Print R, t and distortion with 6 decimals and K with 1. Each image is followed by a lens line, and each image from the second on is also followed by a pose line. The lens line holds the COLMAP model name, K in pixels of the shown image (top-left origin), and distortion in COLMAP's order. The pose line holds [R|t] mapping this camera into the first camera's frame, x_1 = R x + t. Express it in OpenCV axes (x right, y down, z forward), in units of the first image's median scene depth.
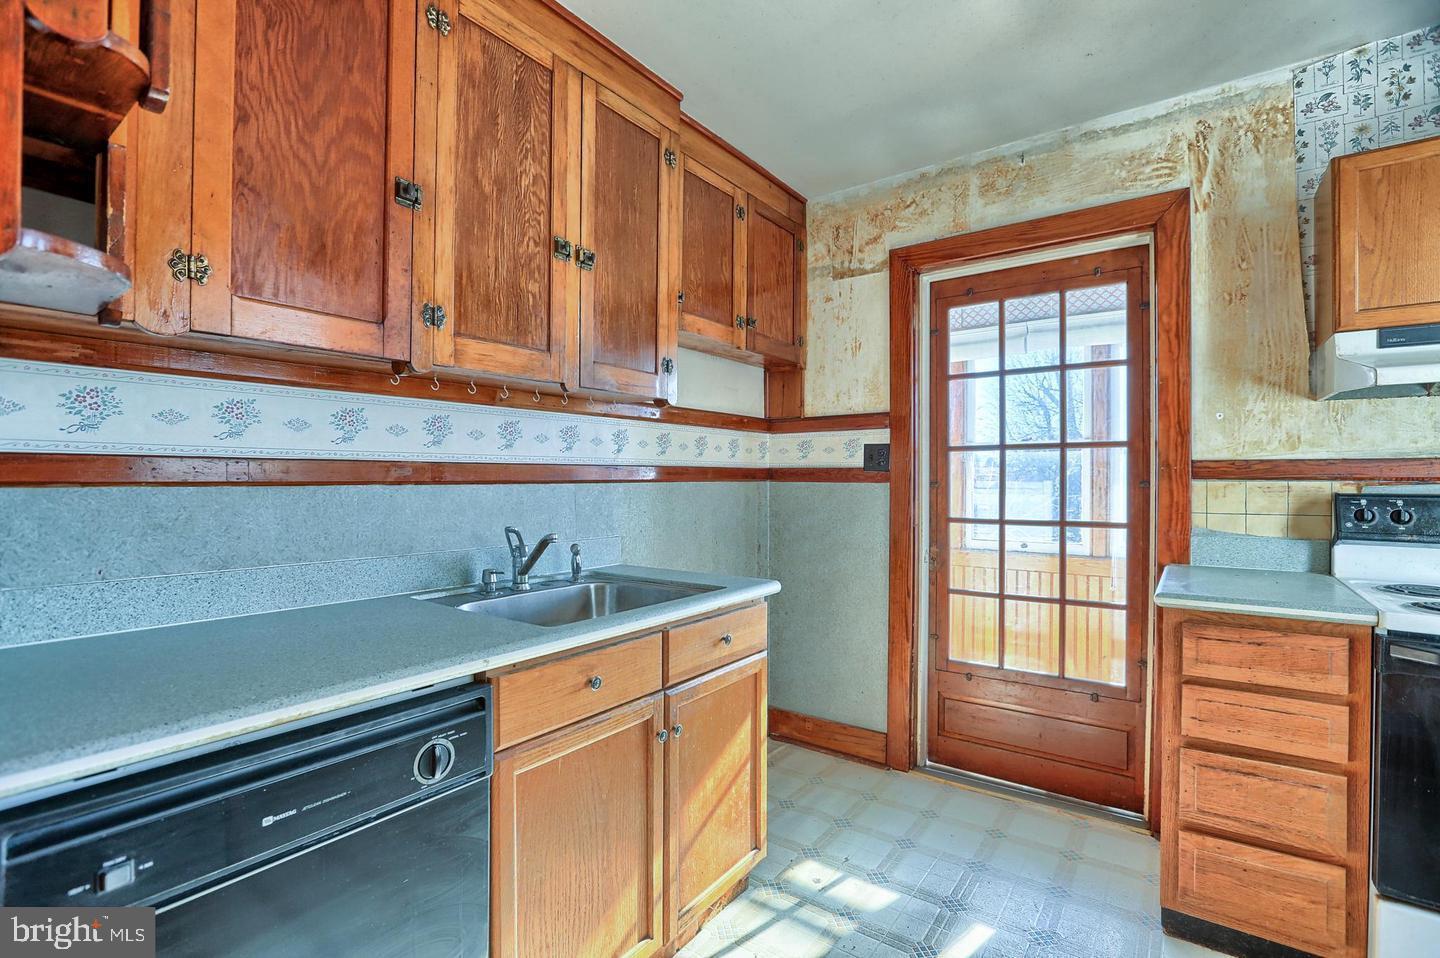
lens RADIAL K [[648.6, 0, 720.0], [0, 648.6, 479.0], [0, 0, 1]] dist [-0.044558, 0.012294]
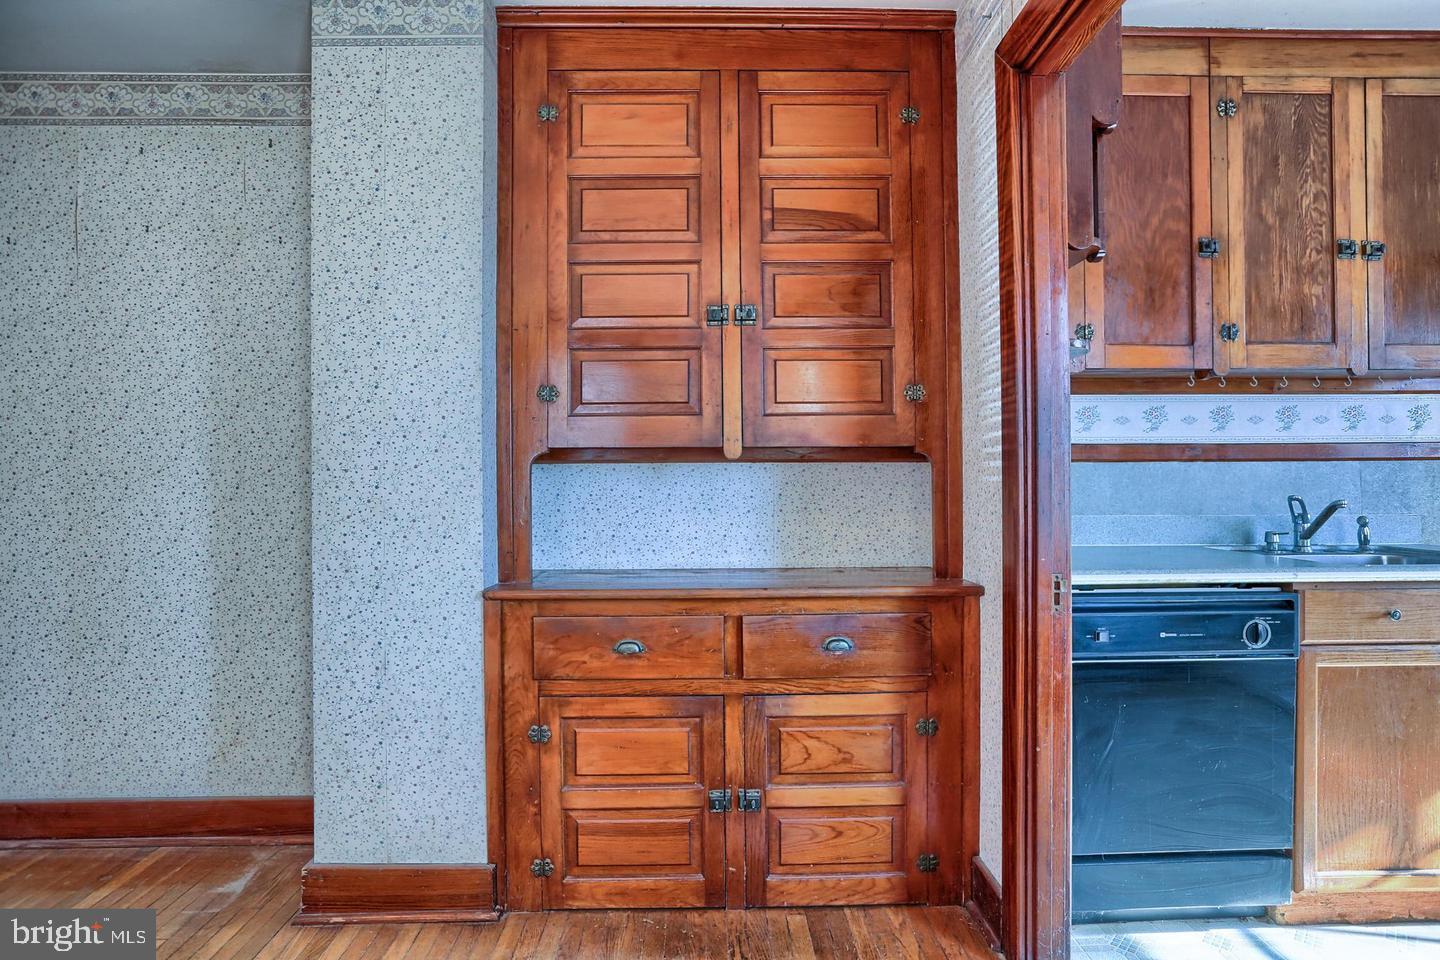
lens RADIAL K [[745.5, 0, 712.8], [0, 745.5, 480.0], [0, 0, 1]] dist [-0.035263, 0.017219]
pose [[0.608838, -0.008746, -0.793246, 0.096587], [0.004835, 0.999962, -0.007314, 0.052197], [0.793279, 0.000618, 0.608857, -0.686431]]
